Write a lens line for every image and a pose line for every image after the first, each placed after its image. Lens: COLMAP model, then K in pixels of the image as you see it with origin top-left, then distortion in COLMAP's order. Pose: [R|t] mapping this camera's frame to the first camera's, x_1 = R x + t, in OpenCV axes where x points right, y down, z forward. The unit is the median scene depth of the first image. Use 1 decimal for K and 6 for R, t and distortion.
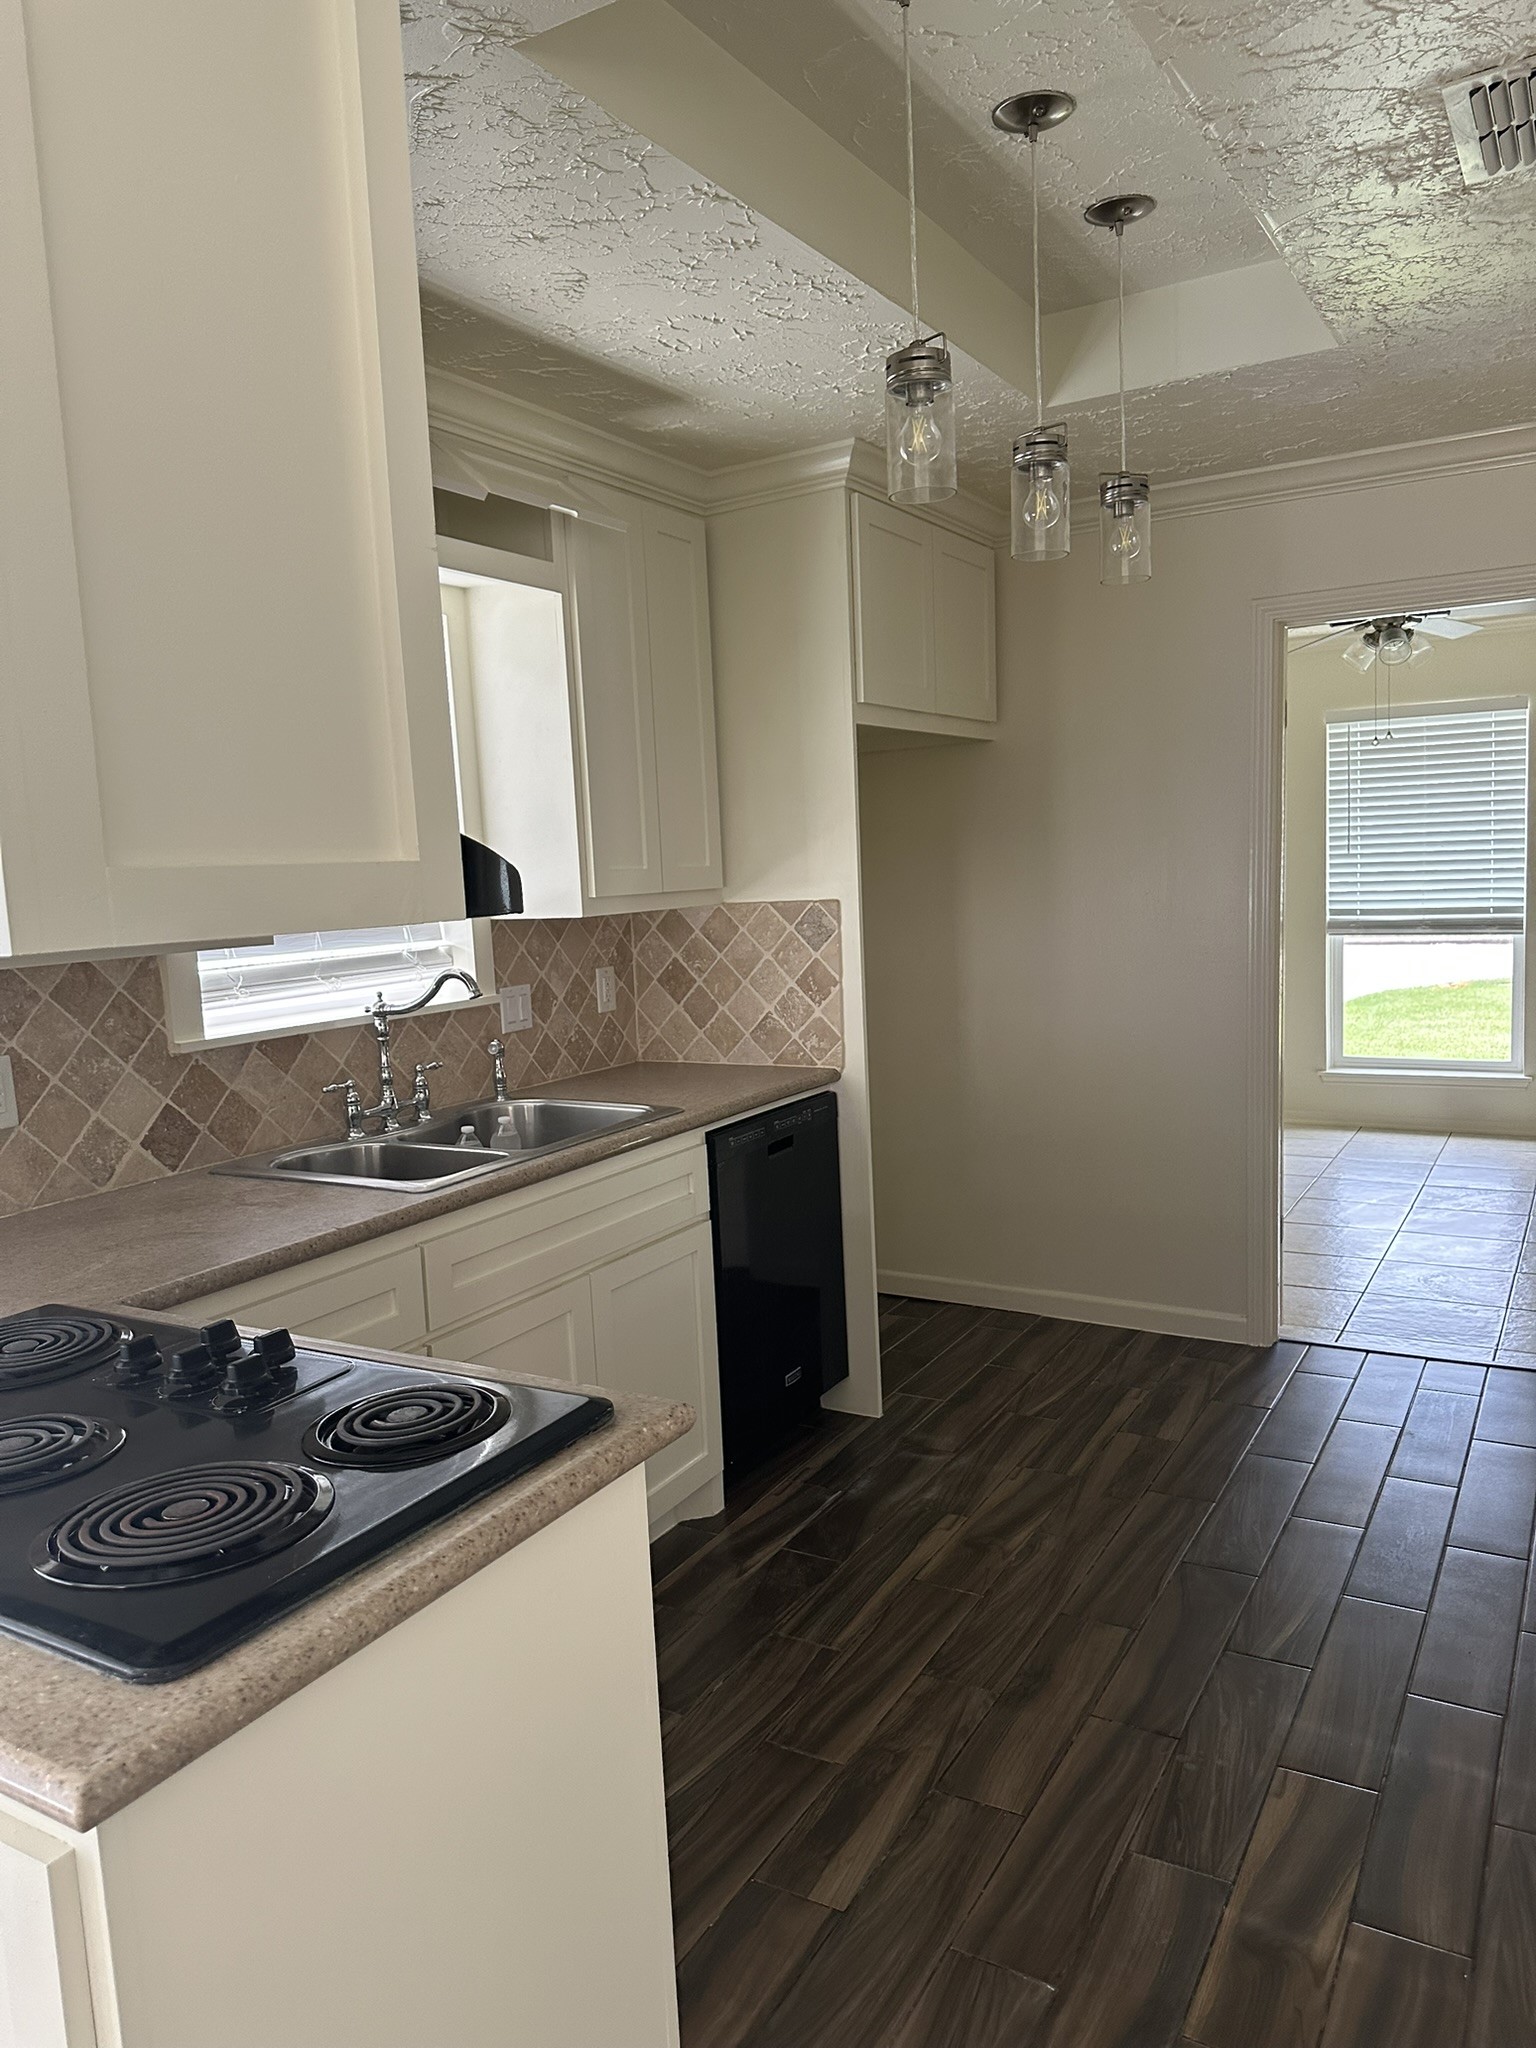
lens RADIAL K [[1467.8, 0, 768.0], [0, 1467.8, 1024.0], [0, 0, 1]] dist [-0.000020, -0.003112]
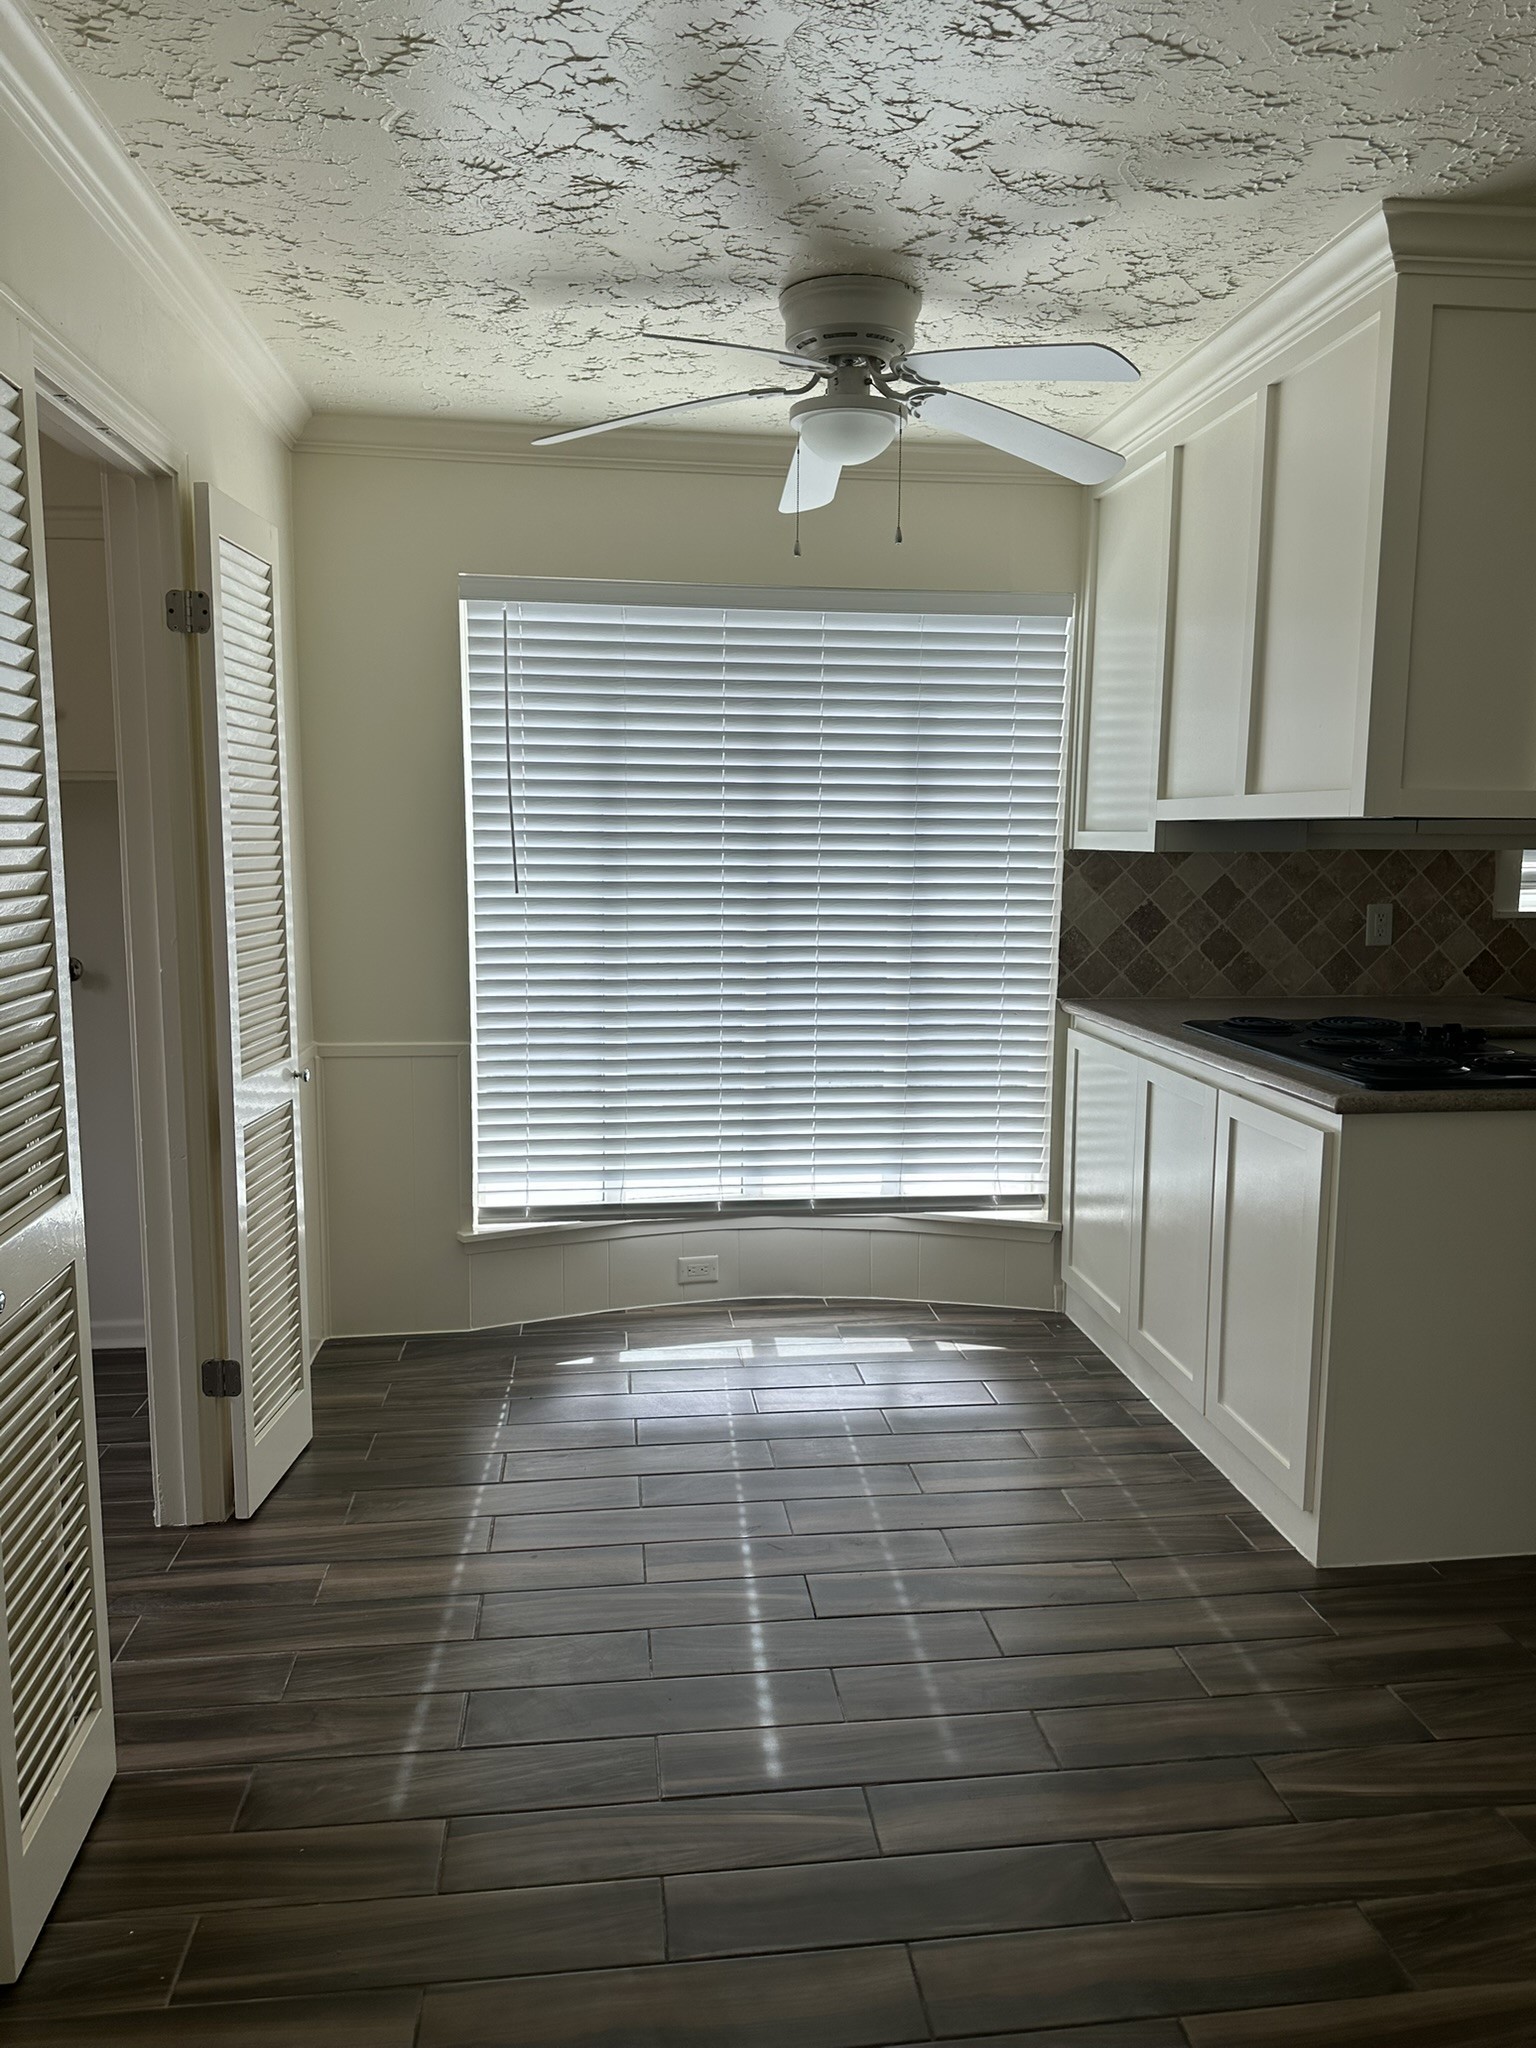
lens RADIAL K [[1467.8, 0, 768.0], [0, 1467.8, 1024.0], [0, 0, 1]] dist [-0.000020, -0.003112]
pose [[0.601479, 0.156366, -0.783436, 0.390083], [-0.127052, 0.986900, 0.099432, 0.078784], [0.788721, 0.039731, 0.613467, -0.592773]]
